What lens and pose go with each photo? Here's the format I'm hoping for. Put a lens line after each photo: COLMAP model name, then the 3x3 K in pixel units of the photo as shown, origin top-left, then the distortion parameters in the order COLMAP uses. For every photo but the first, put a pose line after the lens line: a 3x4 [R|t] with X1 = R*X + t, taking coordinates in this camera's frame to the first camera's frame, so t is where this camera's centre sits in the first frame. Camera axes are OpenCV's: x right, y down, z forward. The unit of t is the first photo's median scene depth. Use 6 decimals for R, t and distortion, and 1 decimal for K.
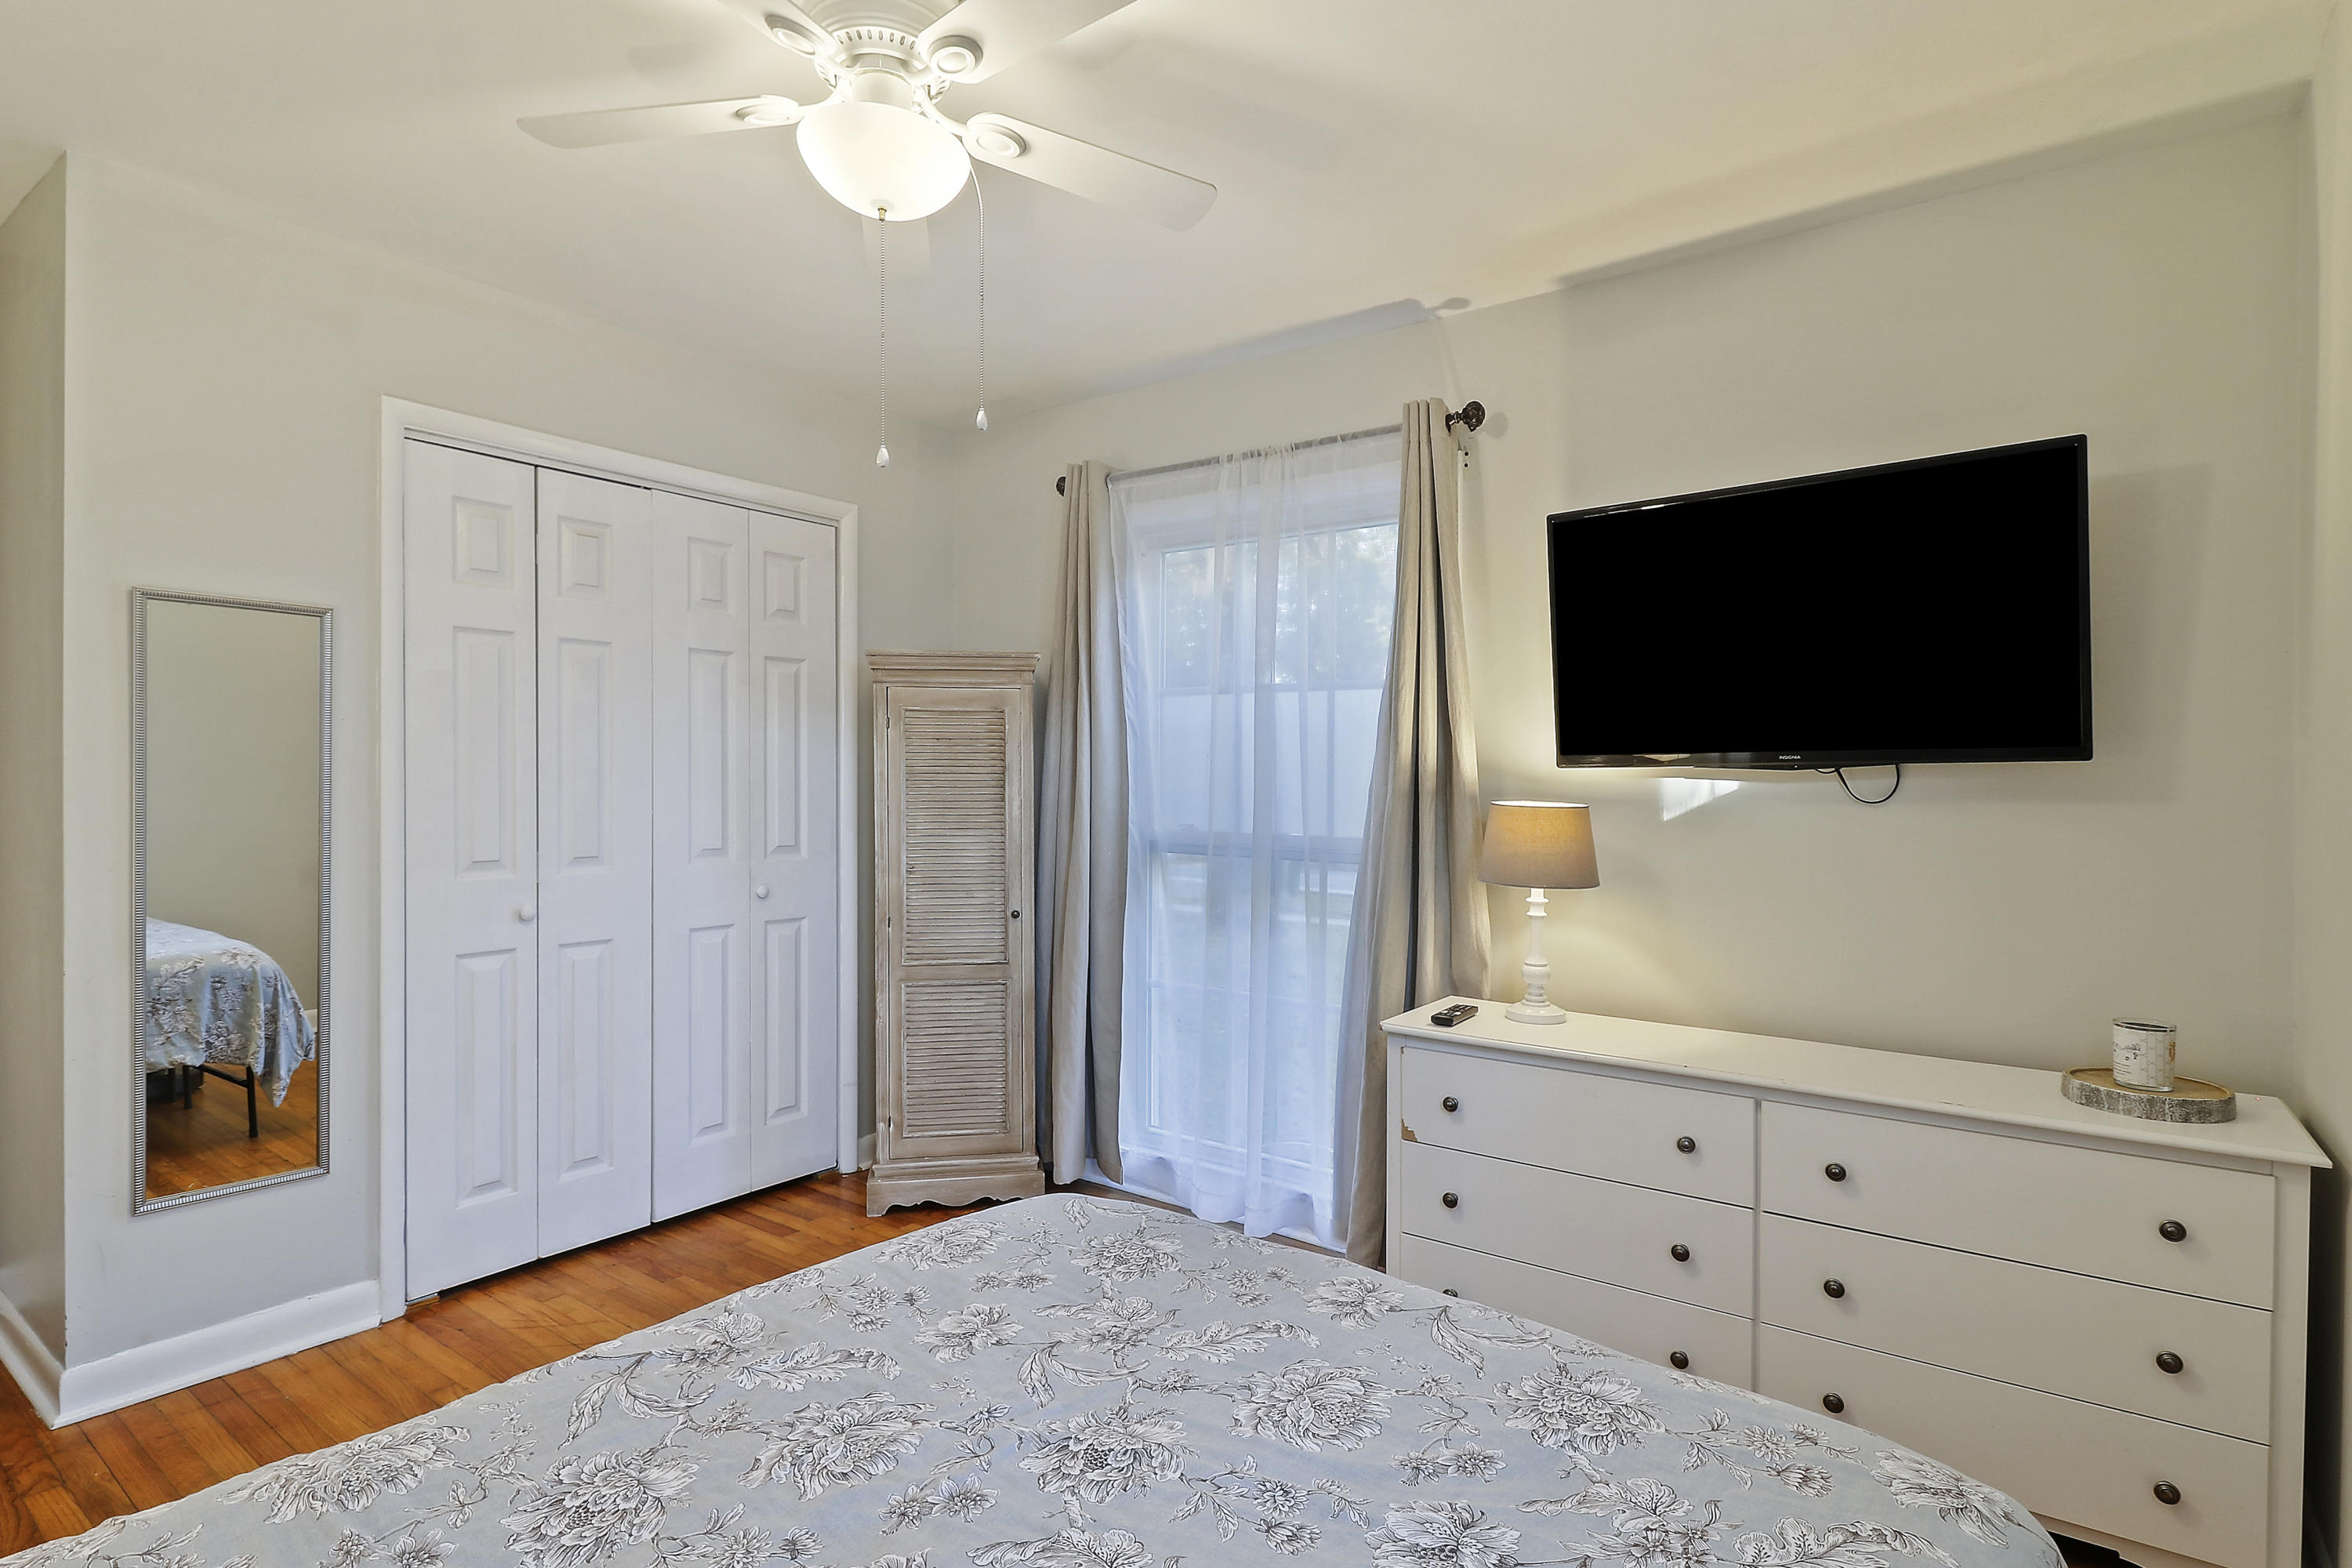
lens RADIAL K [[1179.5, 0, 1178.6], [0, 1179.5, 771.4], [0, 0, 1]] dist [0.031818, 0.000165]
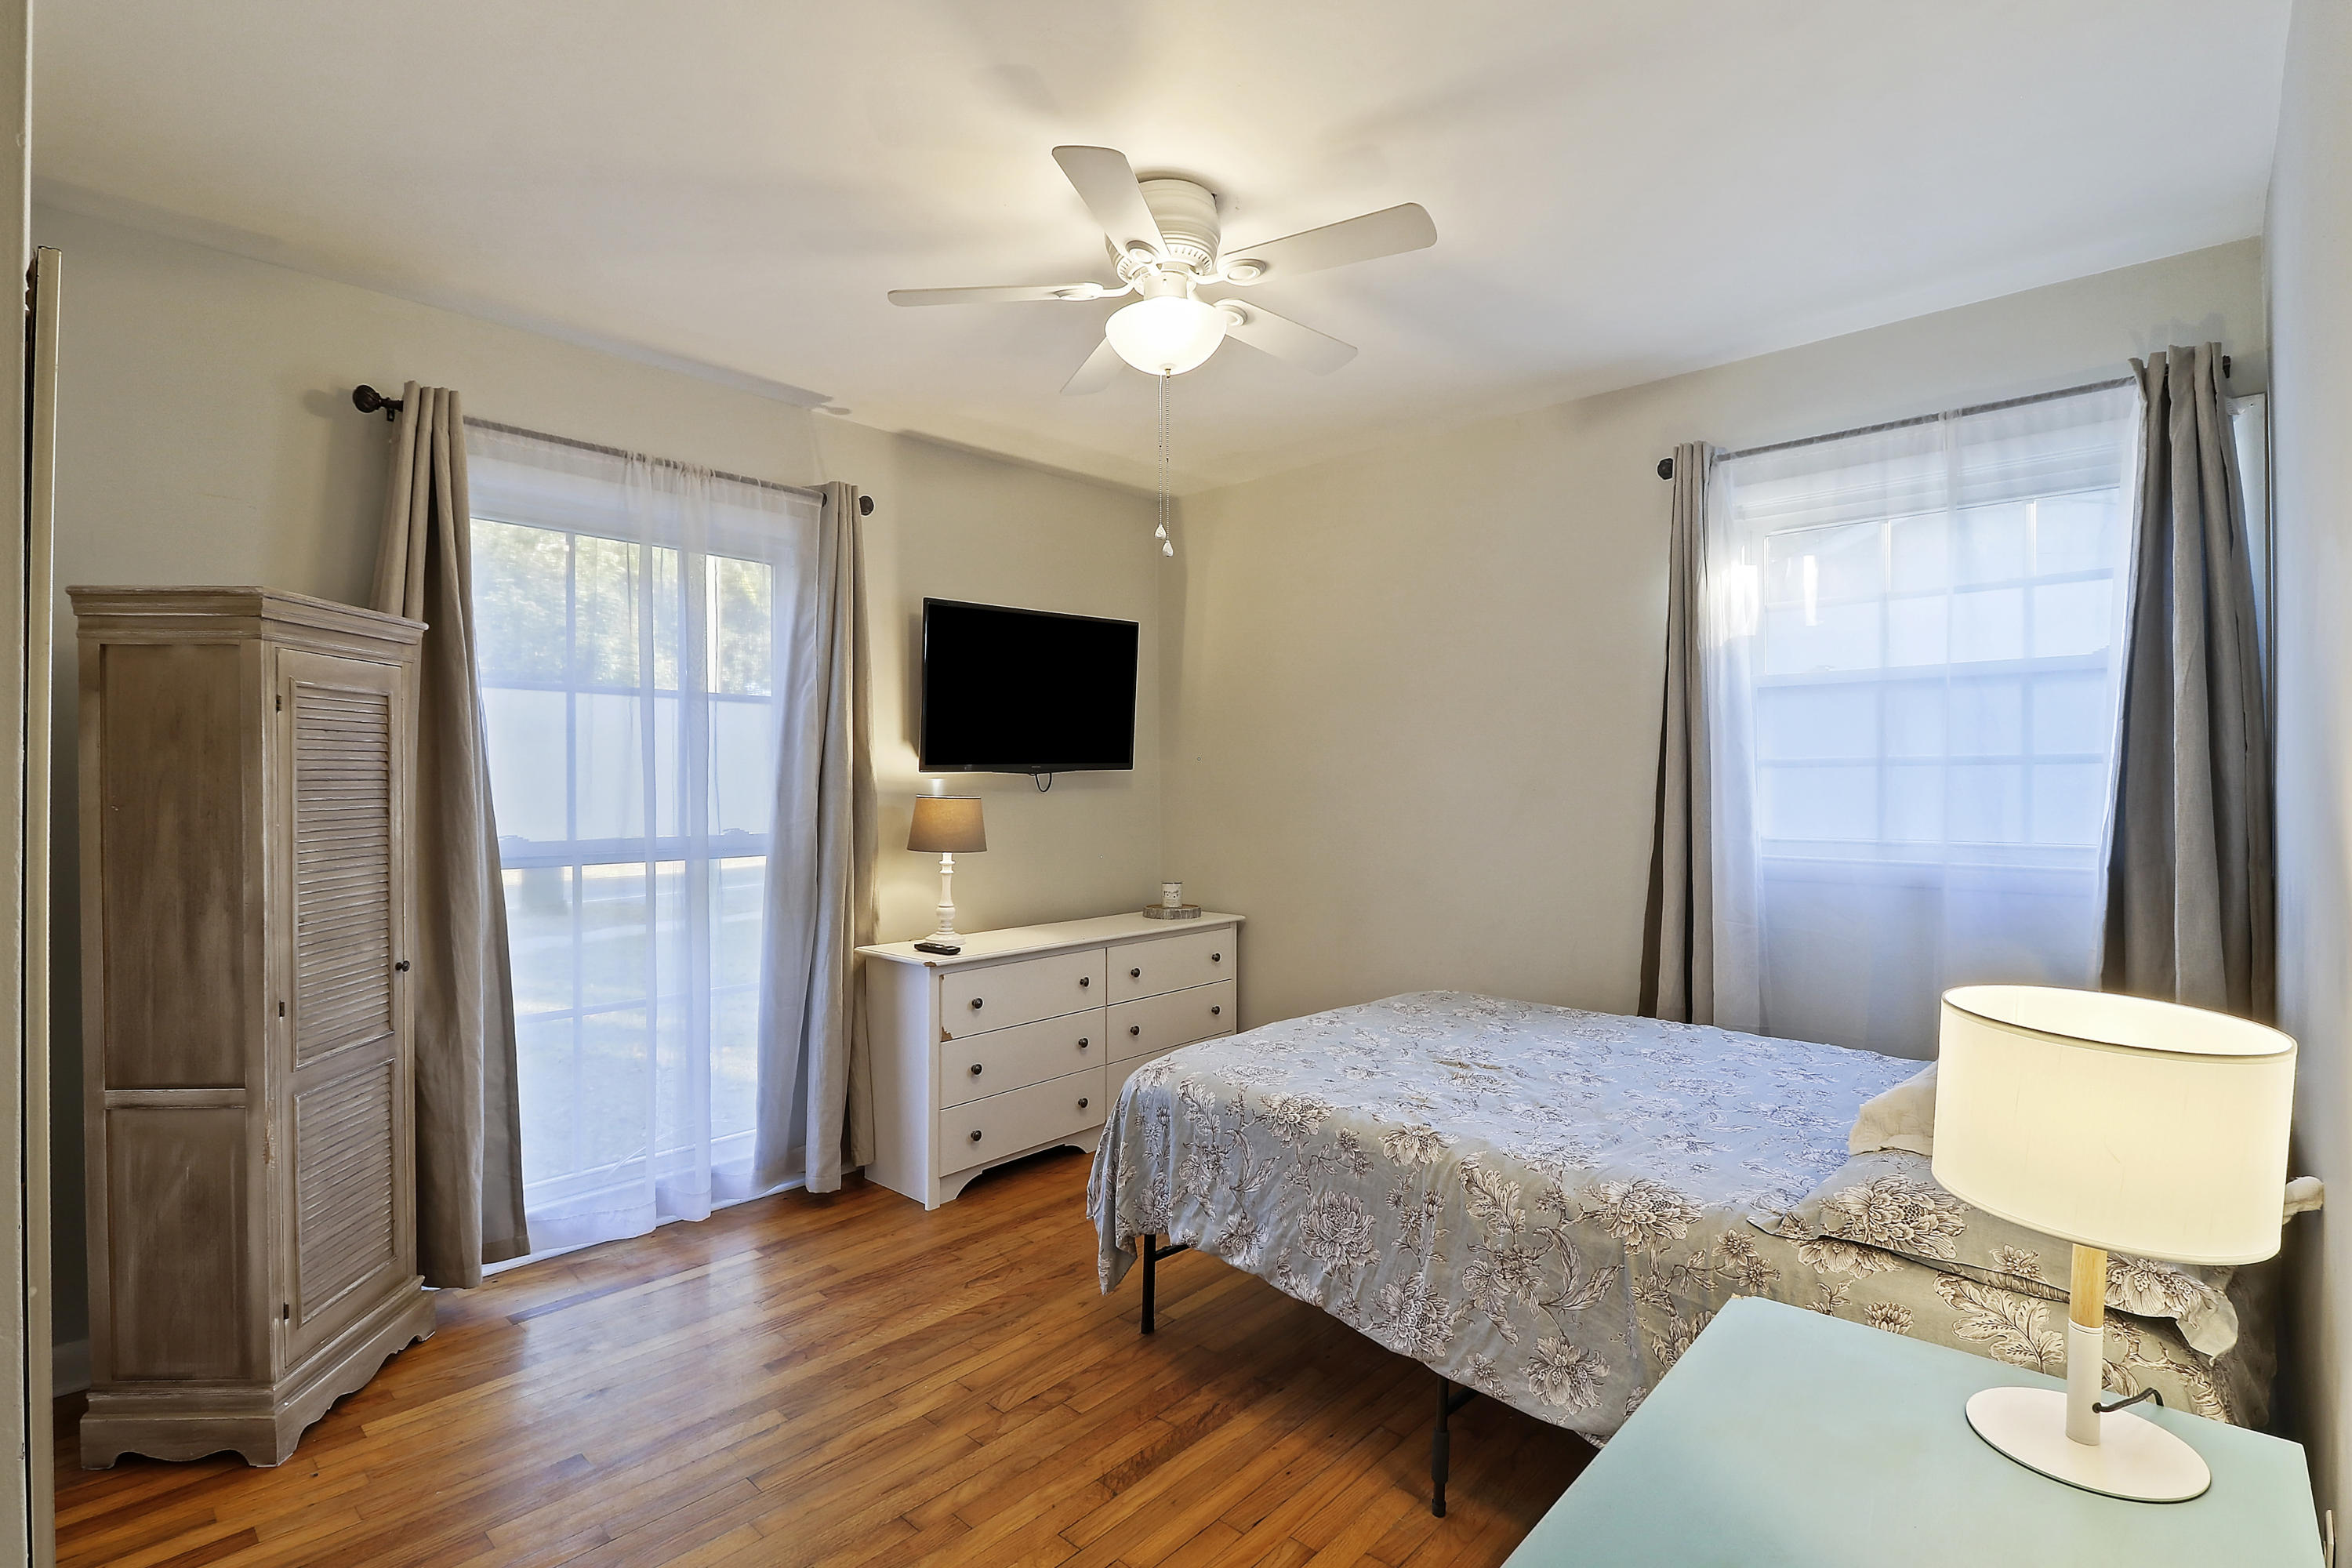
lens RADIAL K [[1064.5, 0, 1172.8], [0, 1064.5, 769.0], [0, 0, 1]] dist [0.011498, -0.001015]
pose [[0.134986, 0.001751, 0.990846, -0.850247], [-0.001112, 0.999998, -0.001616, -0.004678], [-0.990847, -0.000884, 0.134988, 0.479150]]
